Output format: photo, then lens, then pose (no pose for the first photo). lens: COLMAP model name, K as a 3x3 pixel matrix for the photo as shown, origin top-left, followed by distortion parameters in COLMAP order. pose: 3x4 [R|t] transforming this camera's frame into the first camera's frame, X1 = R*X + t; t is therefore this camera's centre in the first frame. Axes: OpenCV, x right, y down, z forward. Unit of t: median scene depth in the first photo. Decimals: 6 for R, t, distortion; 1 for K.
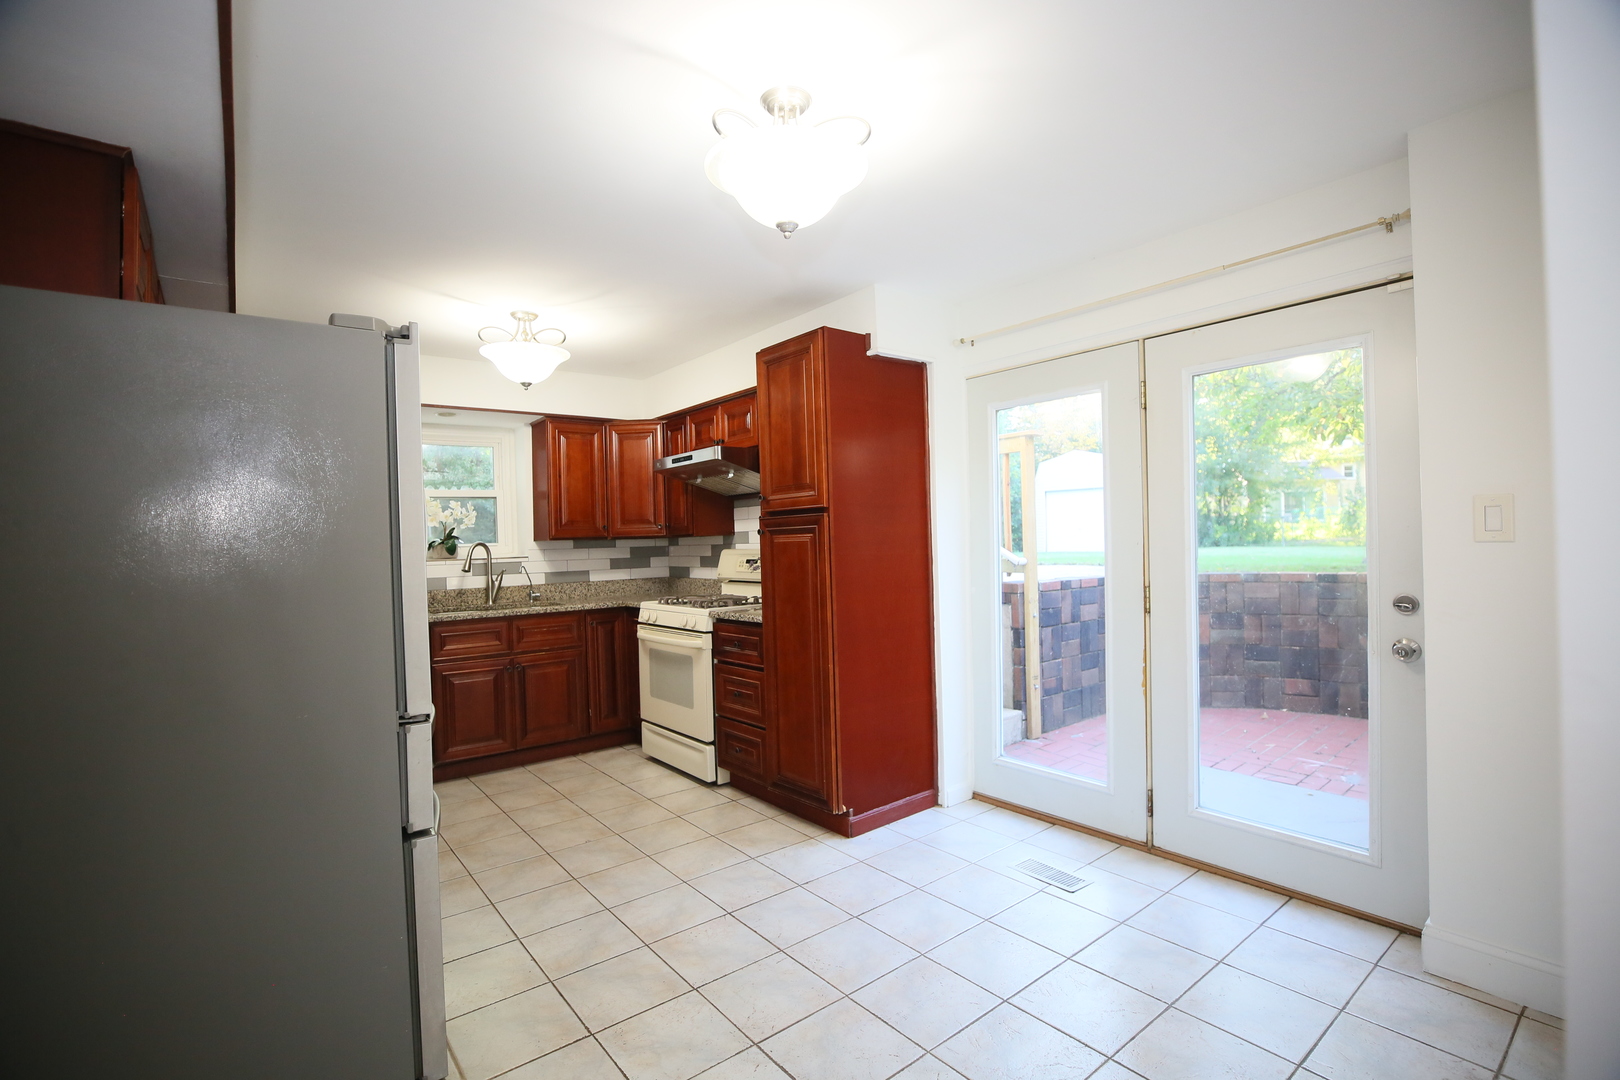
lens RADIAL K [[741.1, 0, 802.4], [0, 741.1, 540.6], [0, 0, 1]] dist [-0.045751, 0.013914]
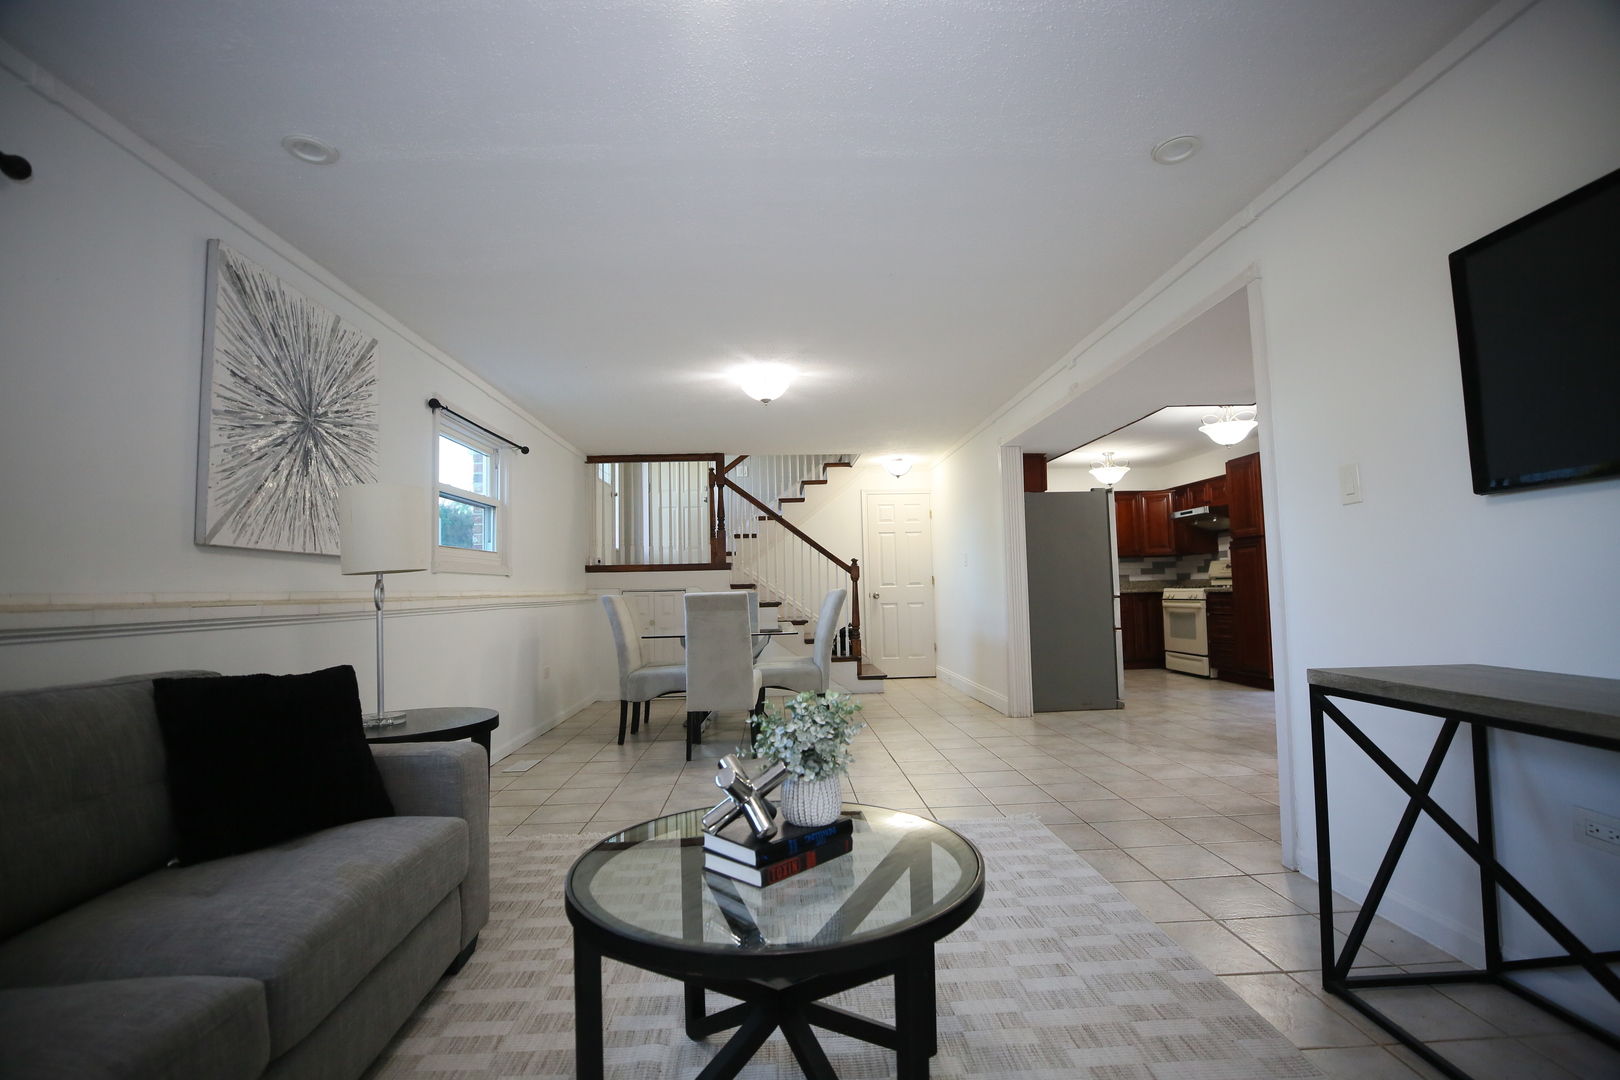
lens RADIAL K [[741.1, 0, 802.4], [0, 741.1, 540.6], [0, 0, 1]] dist [-0.045751, 0.013914]
pose [[0.811739, -0.029980, -0.583251, 0.134262], [0.000454, 0.998714, -0.050703, 0.057806], [0.584021, 0.040893, 0.810708, -1.107495]]
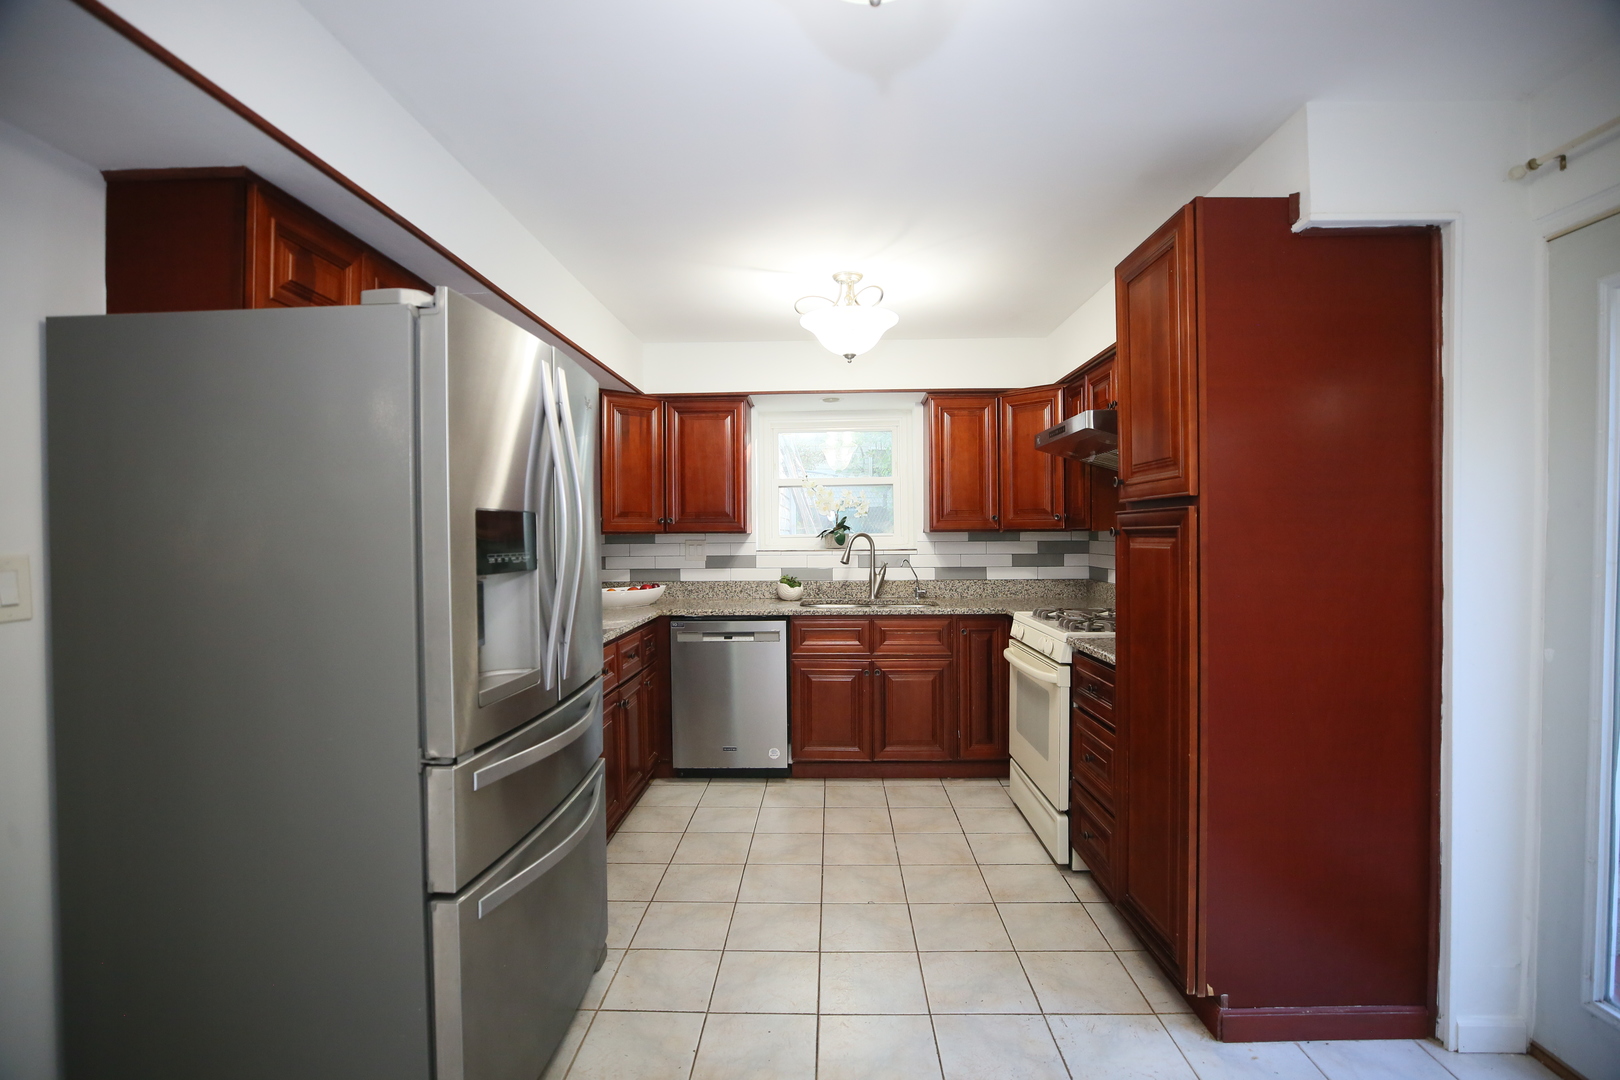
lens RADIAL K [[741.1, 0, 802.4], [0, 741.1, 540.6], [0, 0, 1]] dist [-0.045751, 0.013914]
pose [[0.766846, 0.029298, -0.641162, 0.124300], [-0.014187, 0.999487, 0.028704, -0.015171], [0.641675, -0.012915, 0.766868, 0.240158]]
